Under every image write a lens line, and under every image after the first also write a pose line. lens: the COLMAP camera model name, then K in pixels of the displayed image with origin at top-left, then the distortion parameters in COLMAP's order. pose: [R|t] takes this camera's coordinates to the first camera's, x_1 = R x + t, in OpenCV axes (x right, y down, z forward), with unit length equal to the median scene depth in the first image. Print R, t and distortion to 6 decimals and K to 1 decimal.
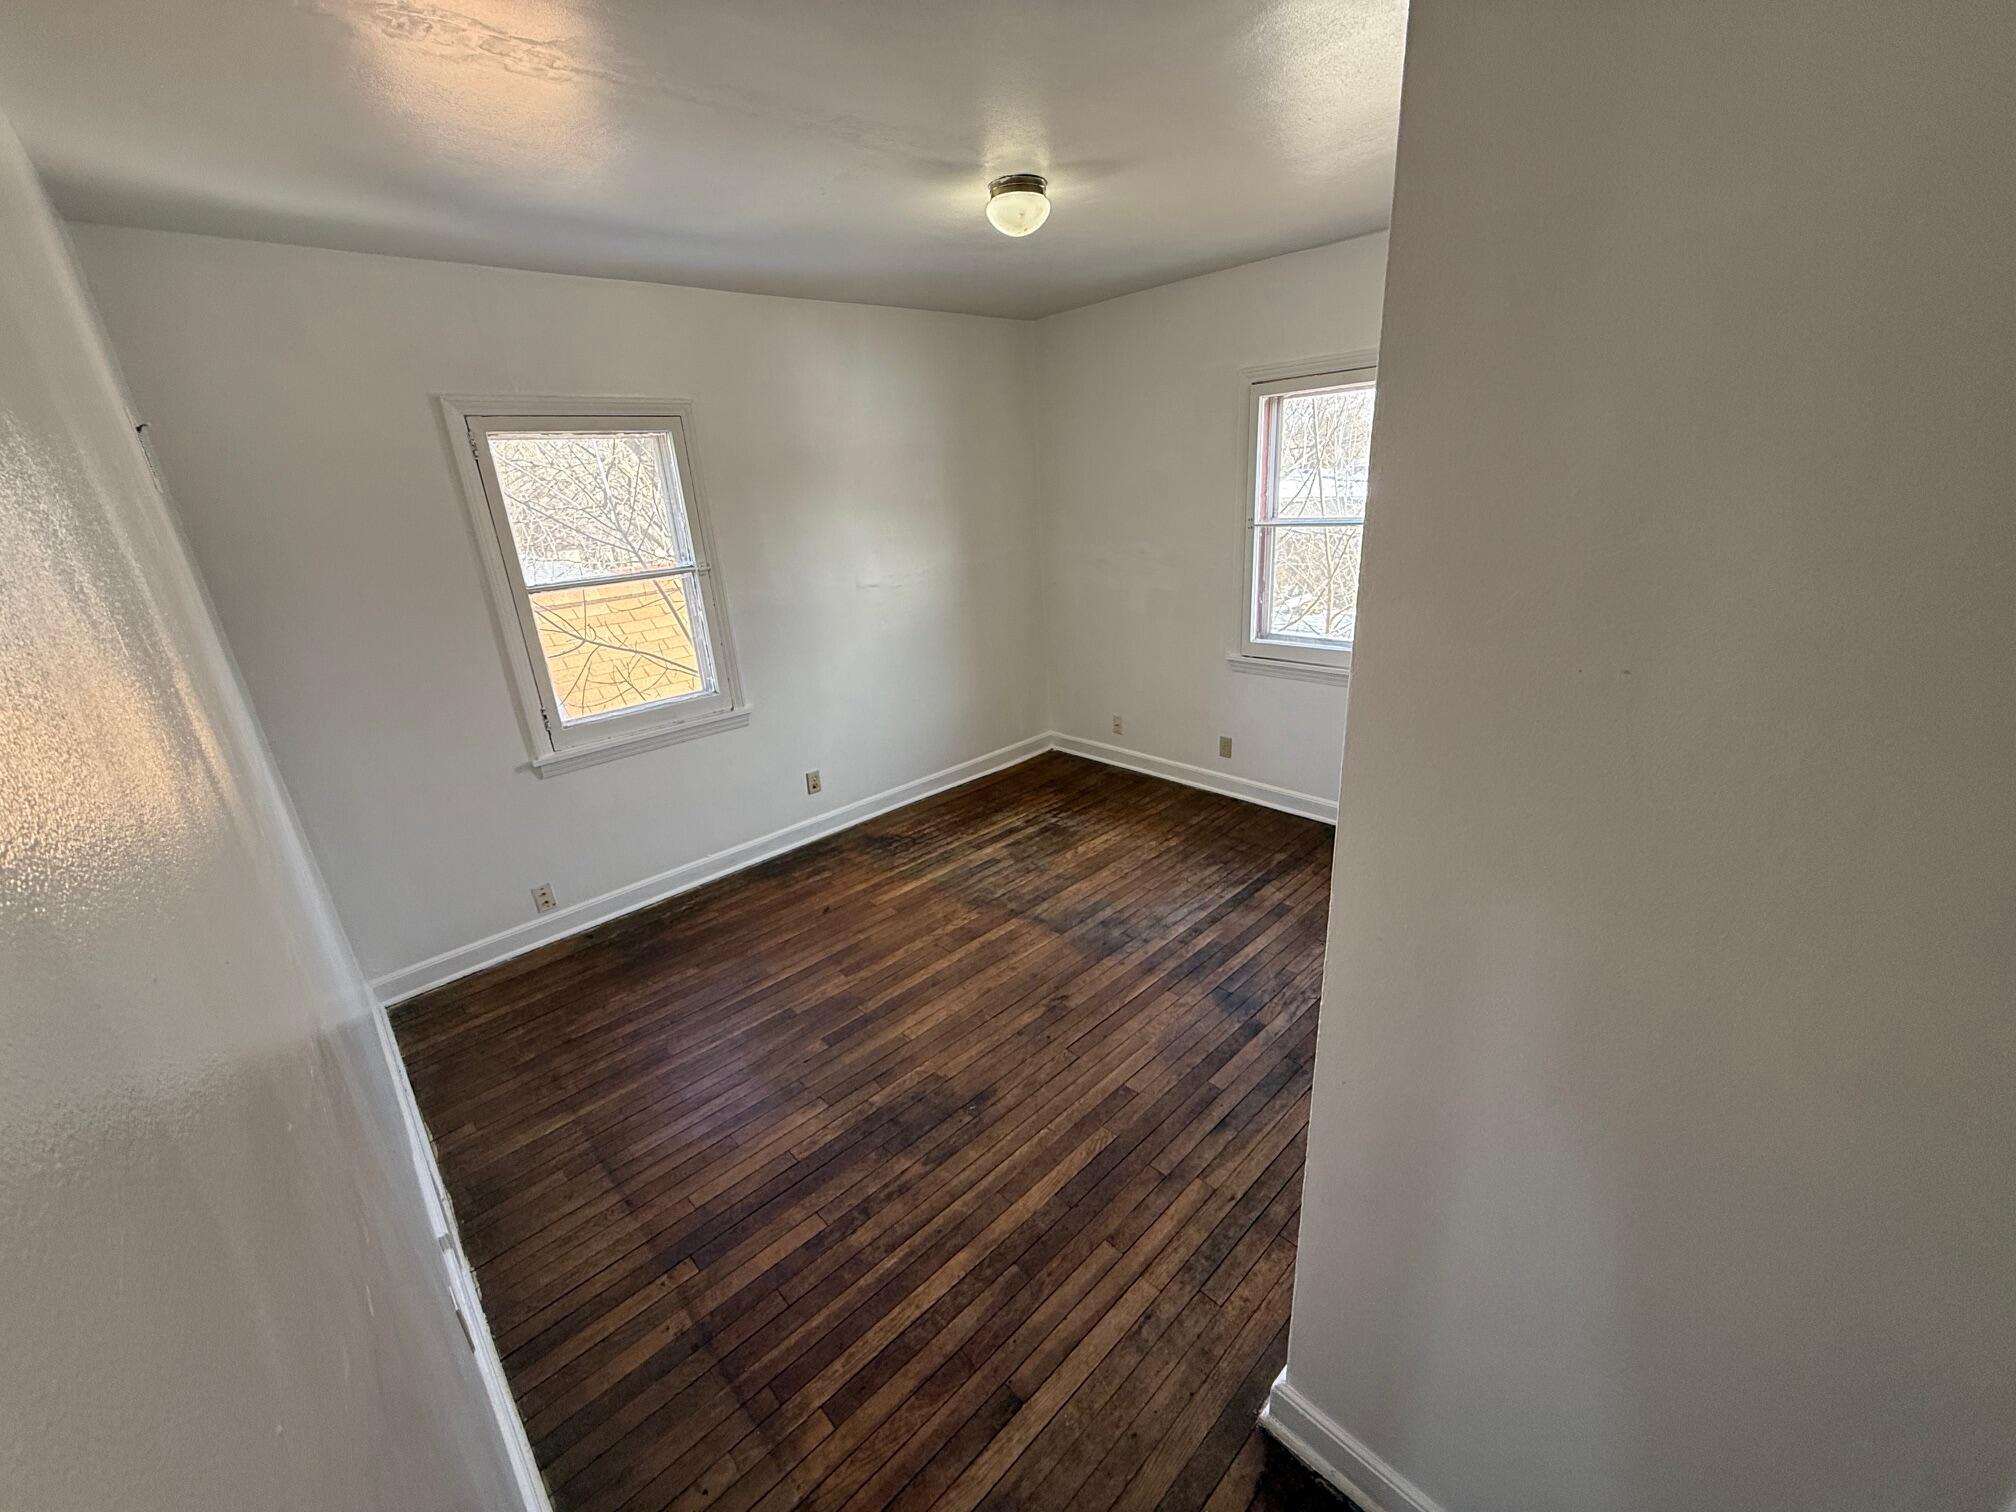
lens RADIAL K [[800.1, 0, 1012.2], [0, 800.1, 757.1], [0, 0, 1]] dist [-0.000663, 0.000366]
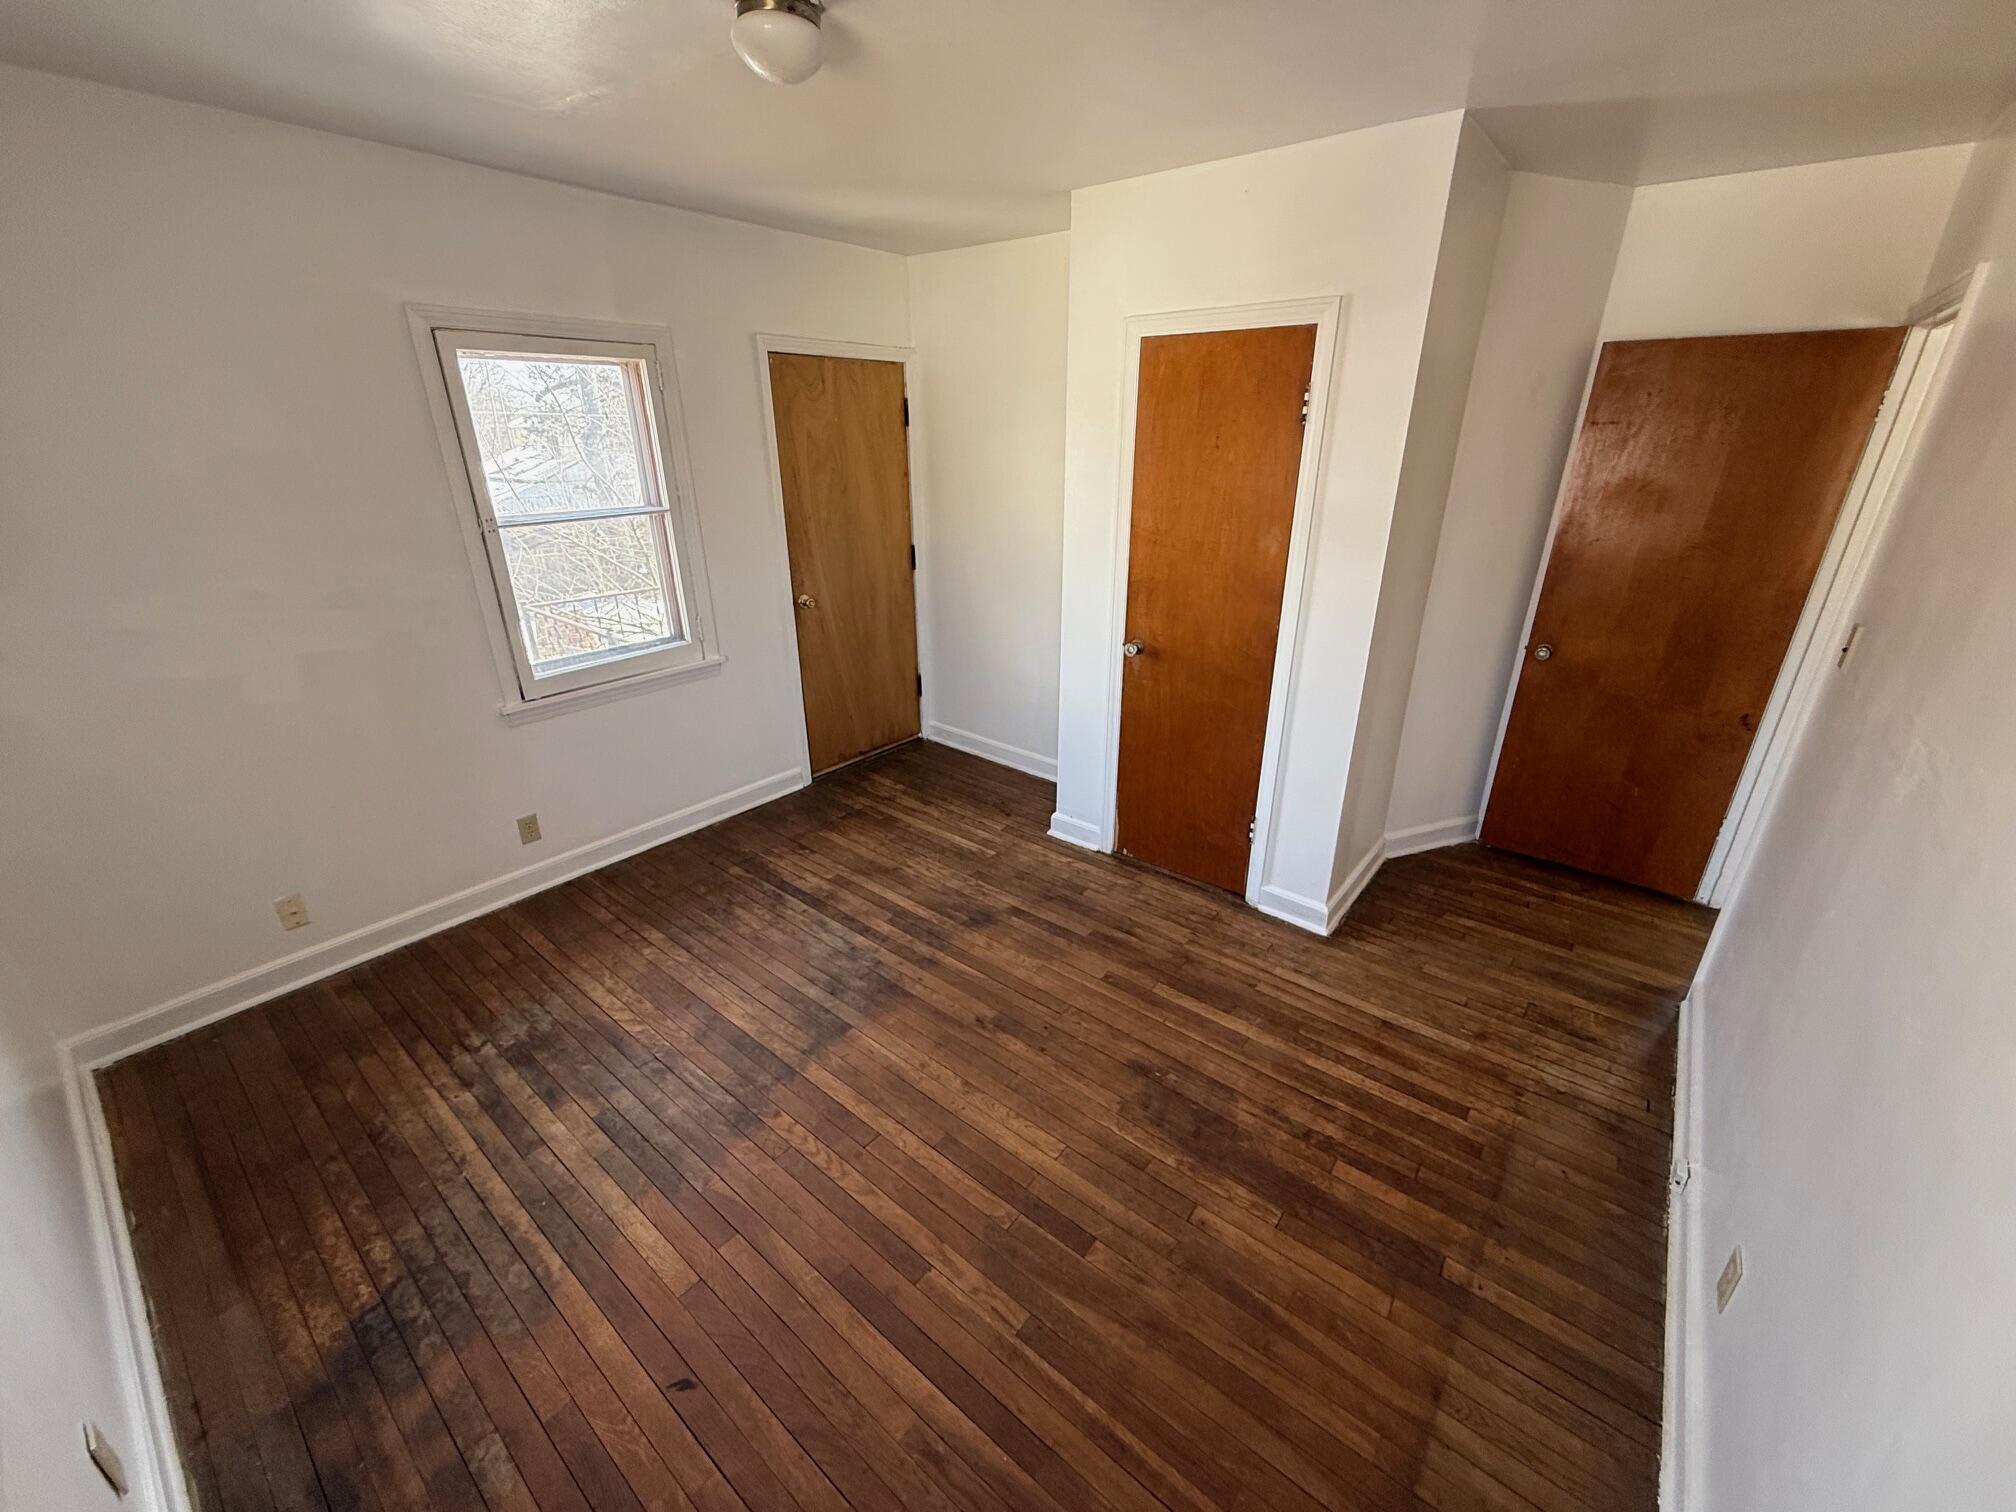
lens RADIAL K [[800.1, 0, 1008.9], [0, 800.1, 769.2], [0, 0, 1]] dist [-0.000663, 0.000366]
pose [[-0.129101, -0.331245, 0.934671, -0.728421], [0.342462, 0.869673, 0.355512, -0.271329], [-0.930619, 0.365986, 0.001164, 0.905881]]
